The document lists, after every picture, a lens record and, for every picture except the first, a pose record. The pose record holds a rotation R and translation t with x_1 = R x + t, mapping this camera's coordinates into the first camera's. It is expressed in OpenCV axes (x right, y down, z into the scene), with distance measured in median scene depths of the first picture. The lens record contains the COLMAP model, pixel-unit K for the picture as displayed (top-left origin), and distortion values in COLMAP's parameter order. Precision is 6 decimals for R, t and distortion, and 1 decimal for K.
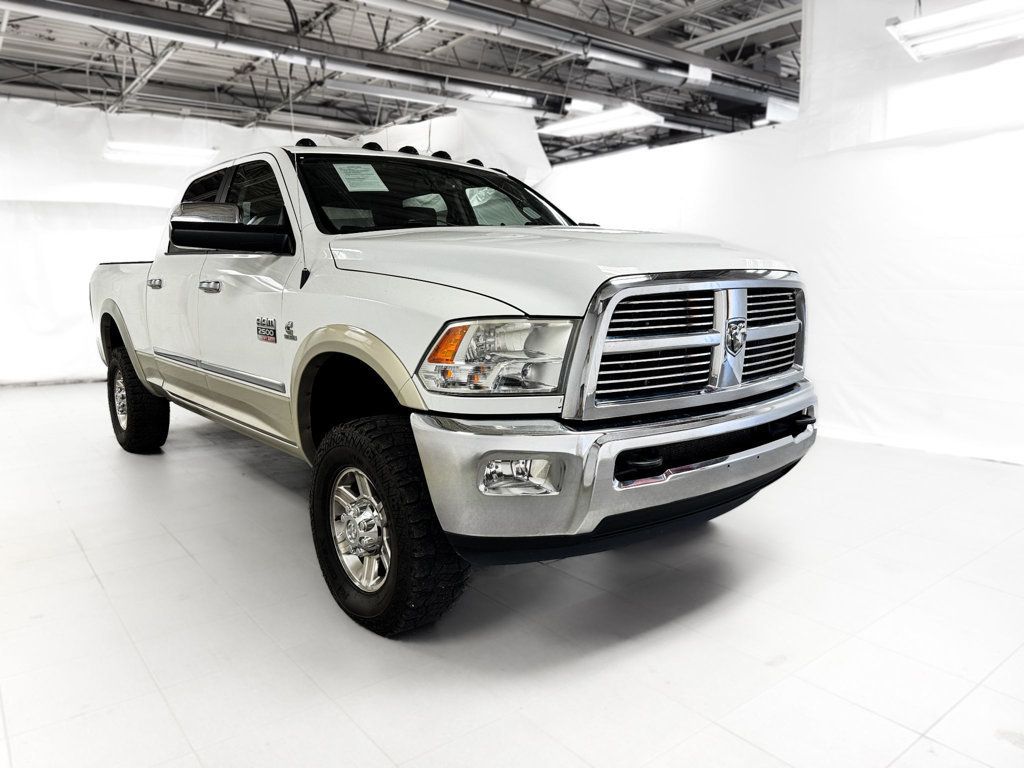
lens RADIAL K [[739.3, 0, 510.1], [0, 739.3, 388.0], [0, 0, 1]] dist [0.038759, -0.013042]
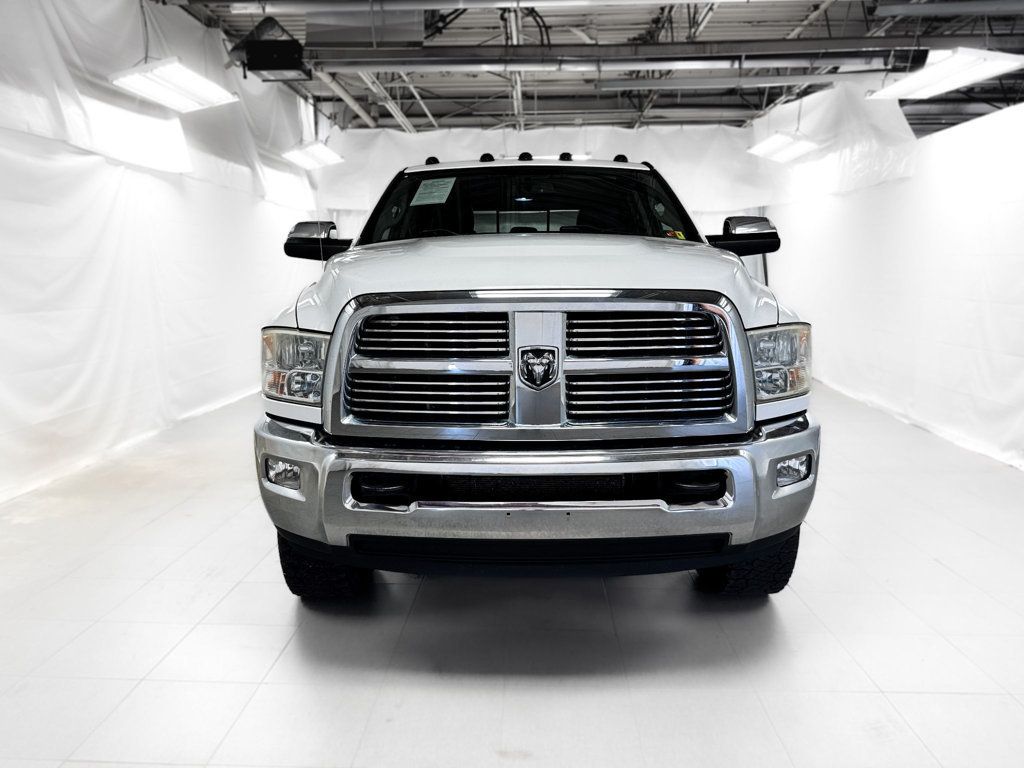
lens RADIAL K [[739.3, 0, 511.5], [0, 739.3, 387.3], [0, 0, 1]] dist [0.038759, -0.013042]
pose [[0.766682, 0.114237, -0.631783, 0.372919], [-0.104193, 0.993137, 0.053136, -0.040432], [0.633517, 0.025089, 0.773322, 0.148848]]
